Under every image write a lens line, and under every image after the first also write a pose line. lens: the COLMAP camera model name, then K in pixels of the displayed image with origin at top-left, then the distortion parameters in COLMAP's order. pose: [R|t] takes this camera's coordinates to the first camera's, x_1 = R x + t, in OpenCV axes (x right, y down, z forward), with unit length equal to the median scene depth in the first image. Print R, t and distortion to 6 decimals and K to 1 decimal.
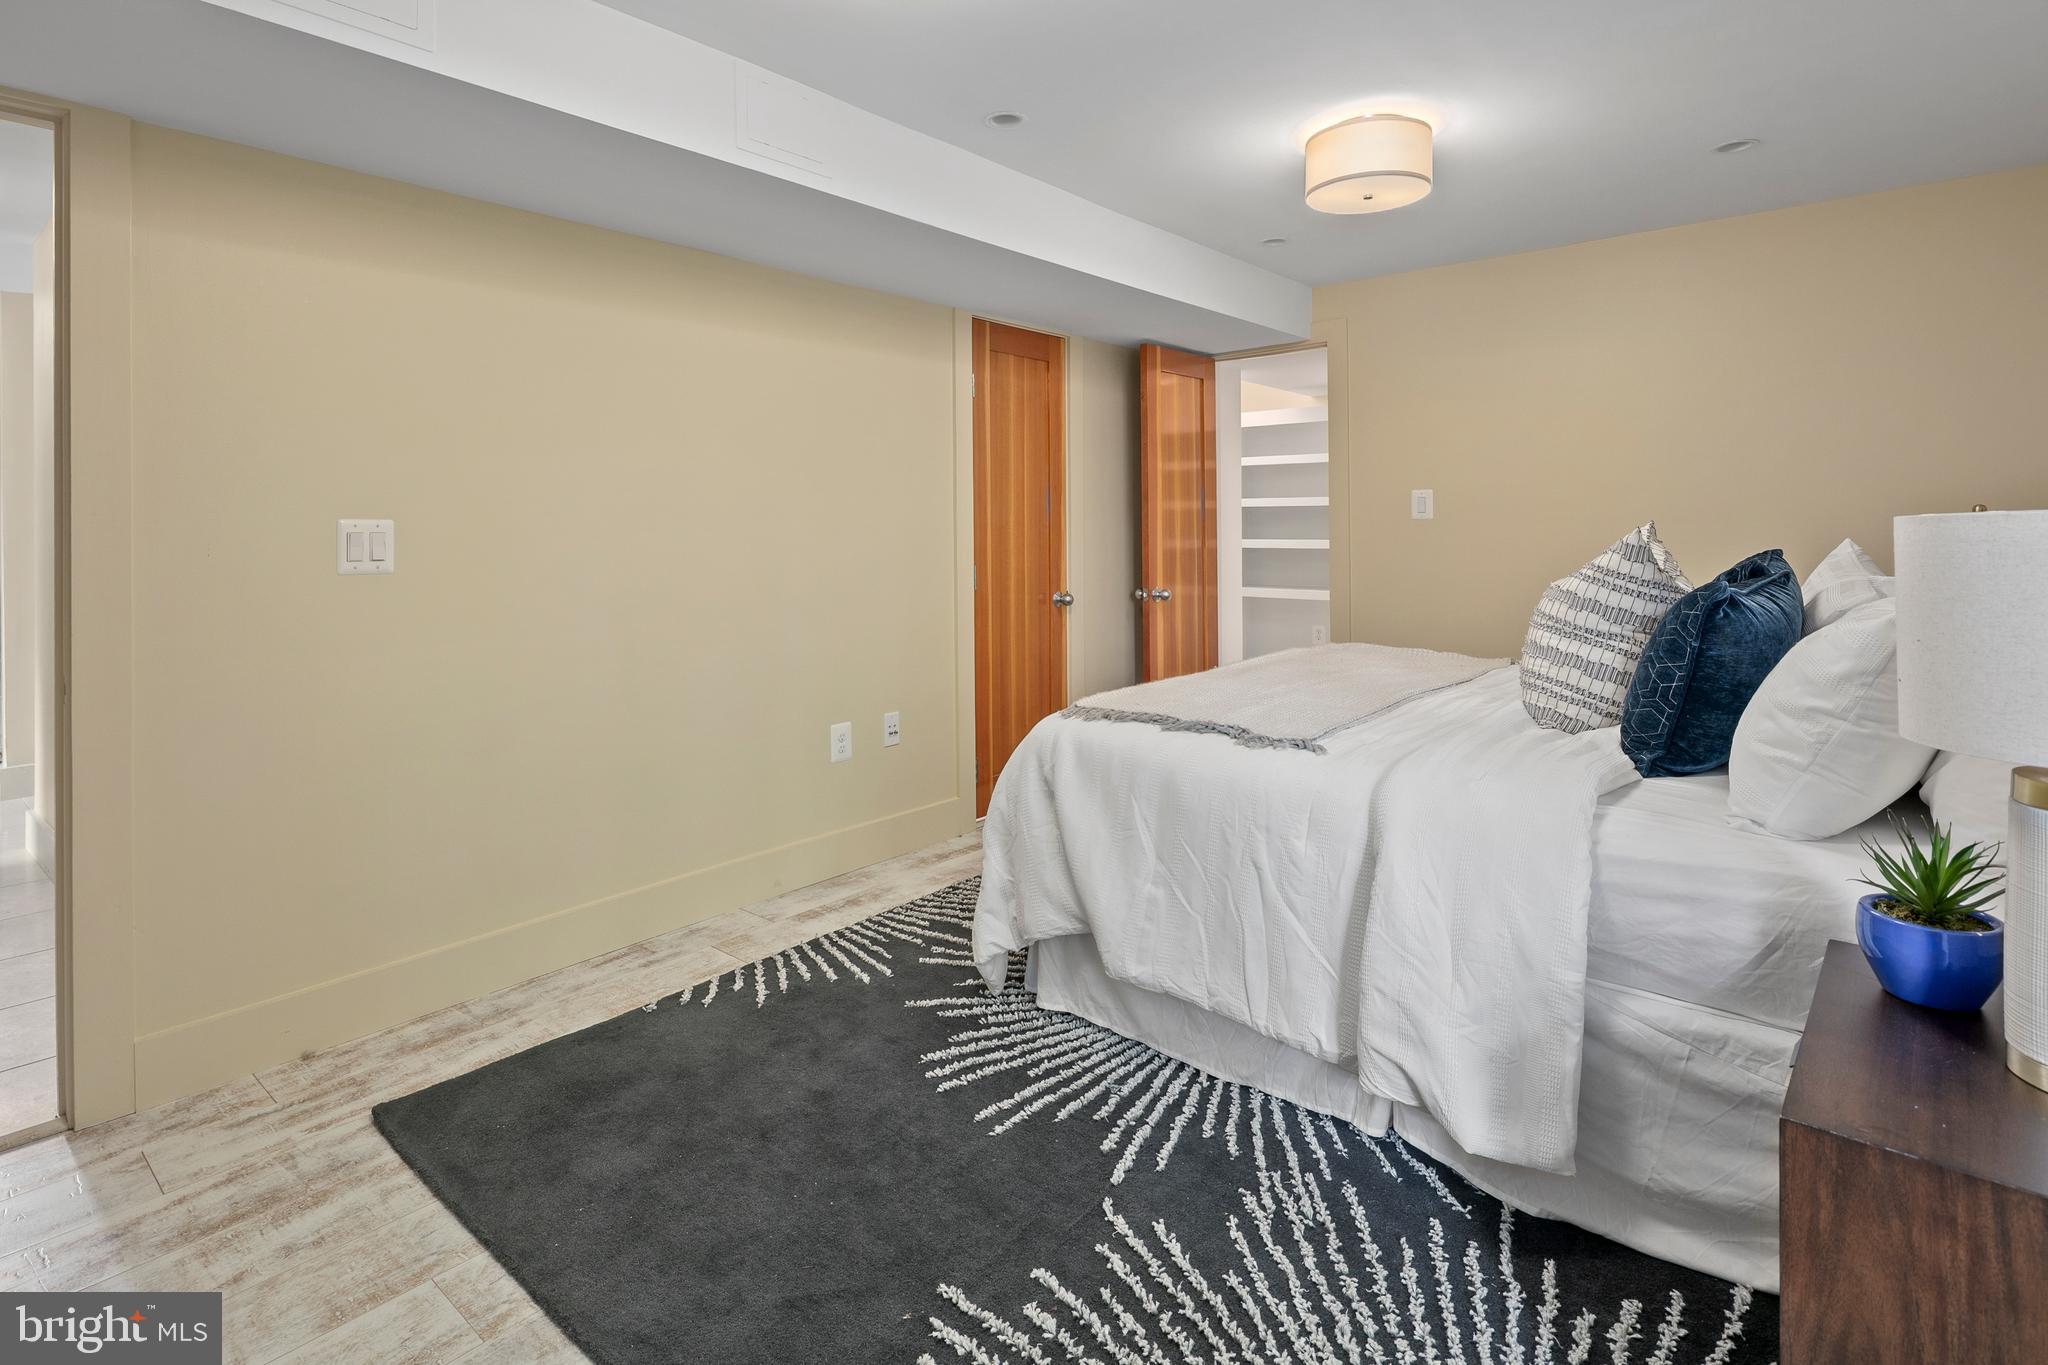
lens RADIAL K [[1005.6, 0, 1023.8], [0, 1005.6, 682.3], [0, 0, 1]] dist [-0.000625, -0.000797]
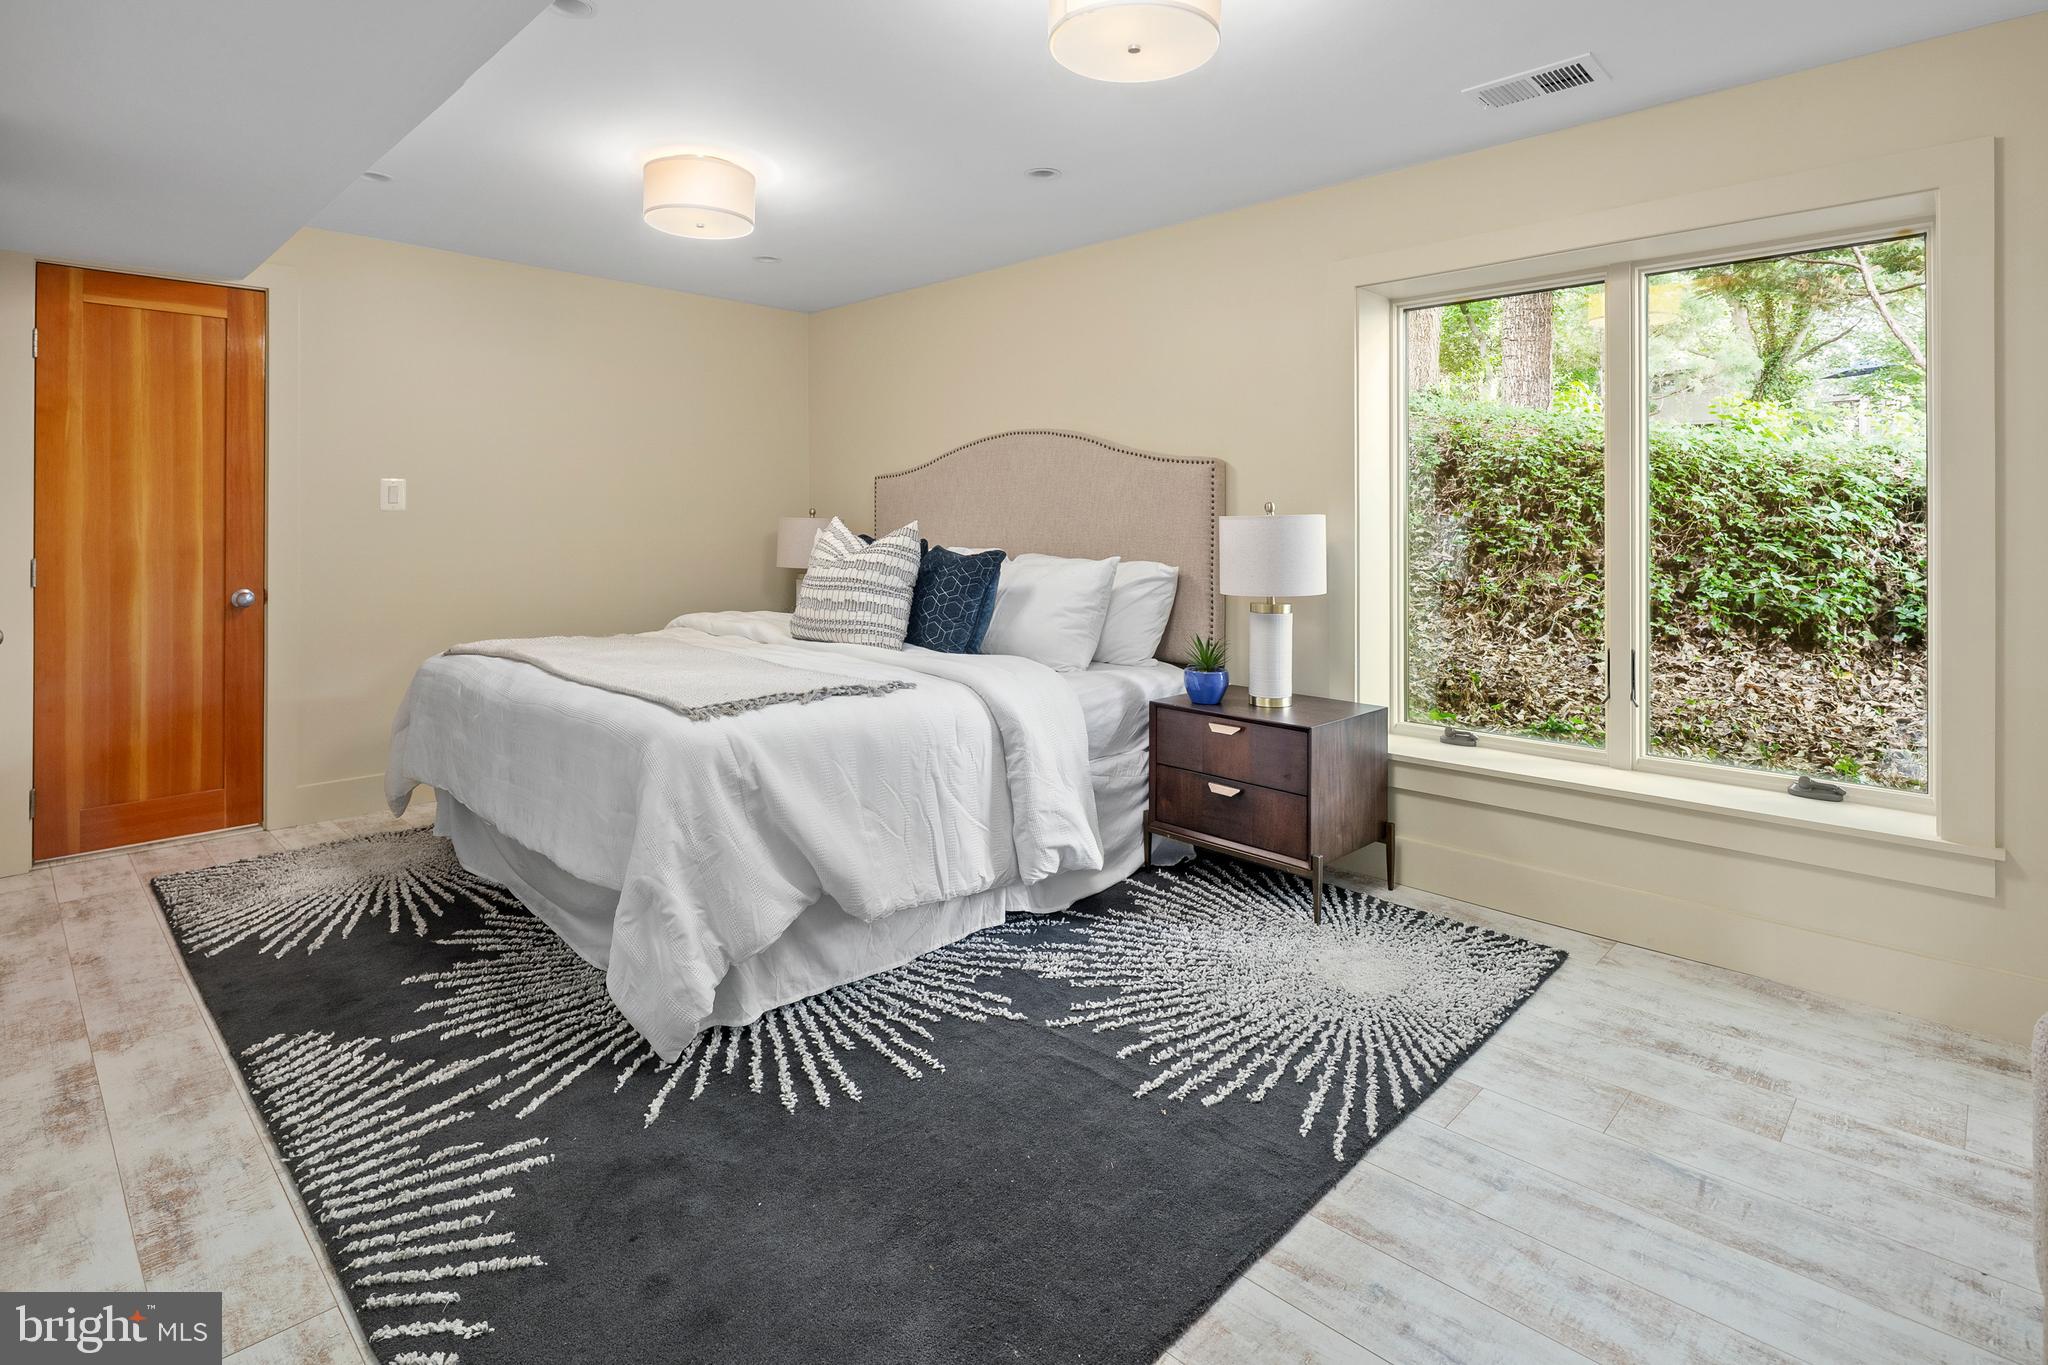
lens RADIAL K [[1005.6, 0, 1023.0], [0, 1005.6, 684.4], [0, 0, 1]] dist [-0.000625, -0.000797]
pose [[0.065588, -0.150832, 0.986381, -1.006539], [0.145992, 0.979323, 0.140045, -0.099403], [-0.987109, 0.134818, 0.086252, 0.736983]]
